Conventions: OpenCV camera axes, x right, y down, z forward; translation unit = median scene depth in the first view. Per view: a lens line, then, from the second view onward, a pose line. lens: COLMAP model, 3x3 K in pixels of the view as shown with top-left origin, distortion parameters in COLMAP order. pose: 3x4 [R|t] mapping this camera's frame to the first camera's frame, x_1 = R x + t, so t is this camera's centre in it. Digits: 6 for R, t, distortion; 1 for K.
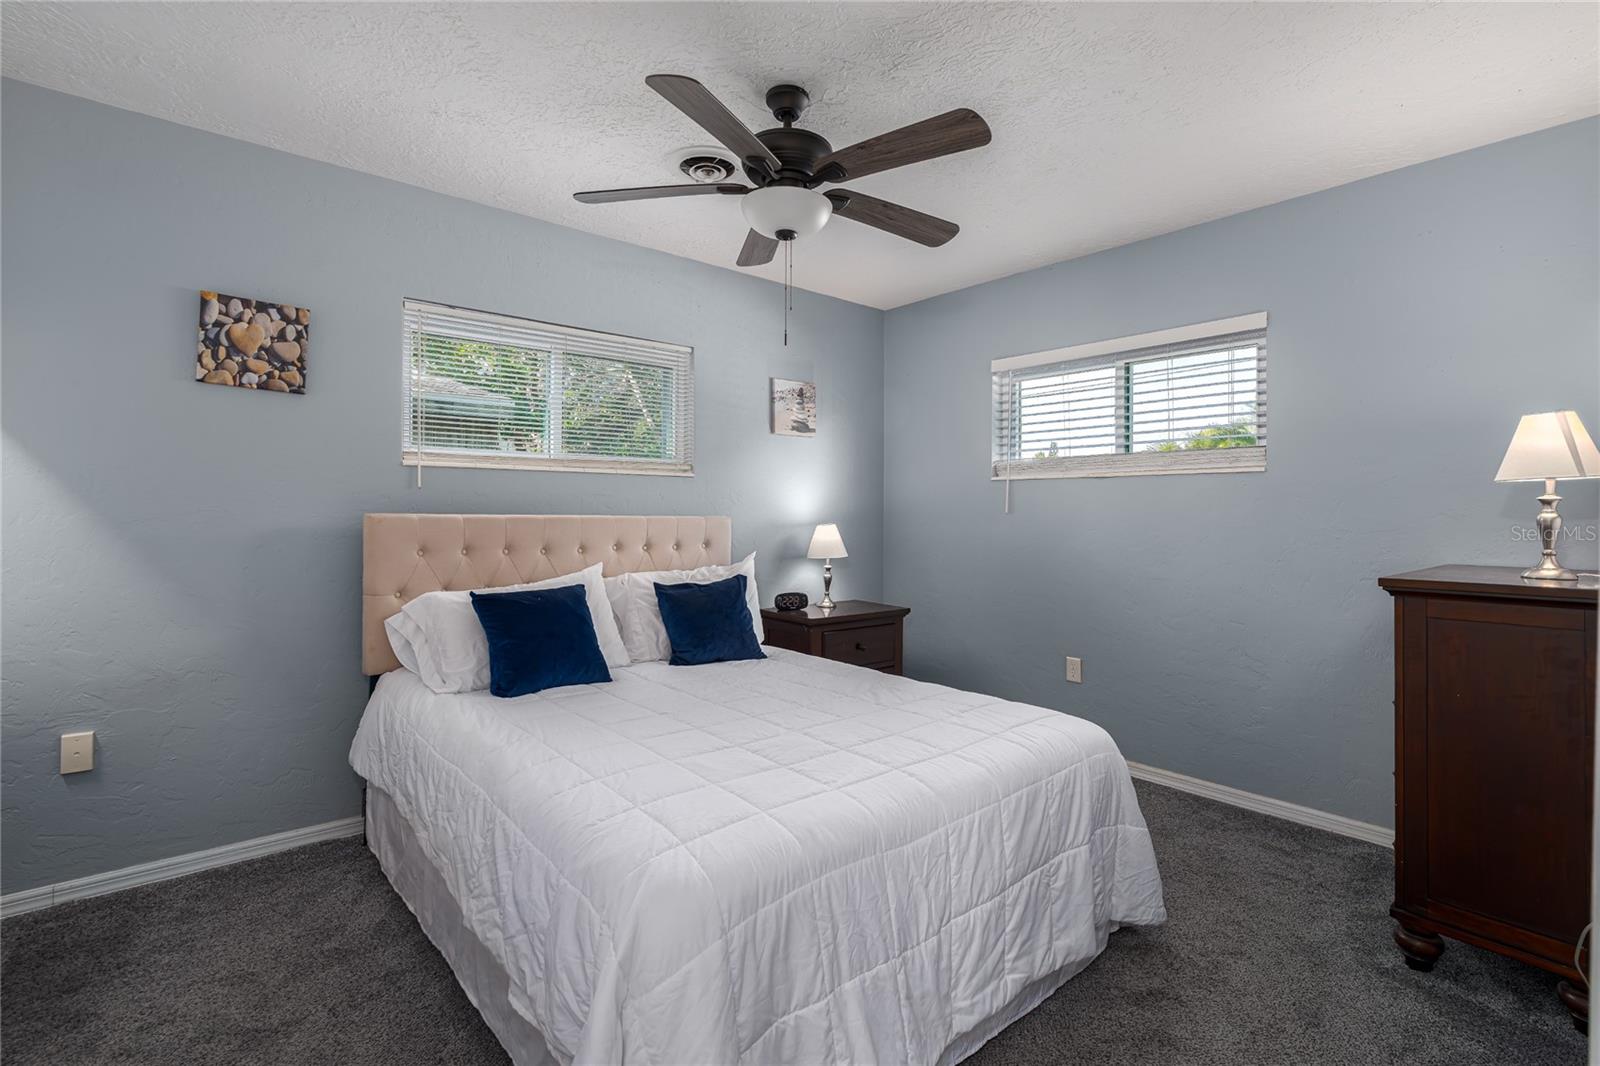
lens RADIAL K [[728.9, 0, 806.6], [0, 728.9, 530.1], [0, 0, 1]] dist [-0.003073, -0.000053]
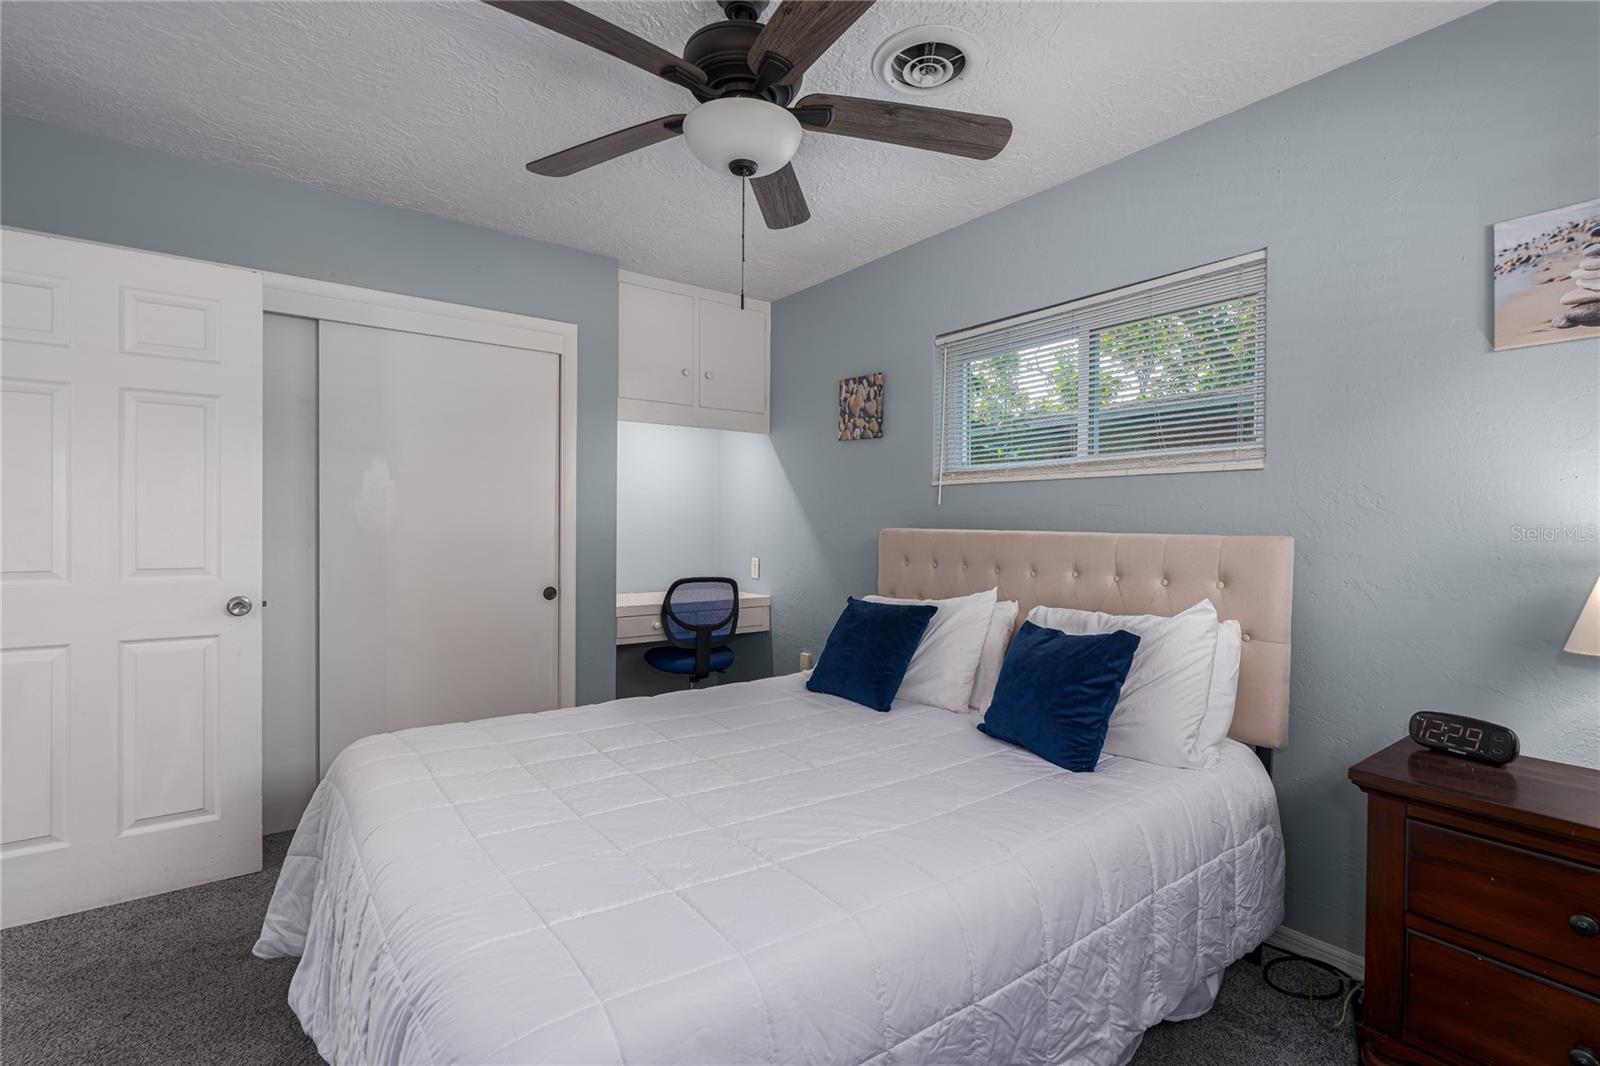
lens RADIAL K [[728.9, 0, 807.7], [0, 728.9, 527.1], [0, 0, 1]] dist [-0.003073, -0.000053]
pose [[-0.048932, -0.004236, -0.998793, 0.641914], [-0.032517, 0.999468, -0.002646, -0.017653], [0.998273, 0.032348, -0.049044, 0.961087]]
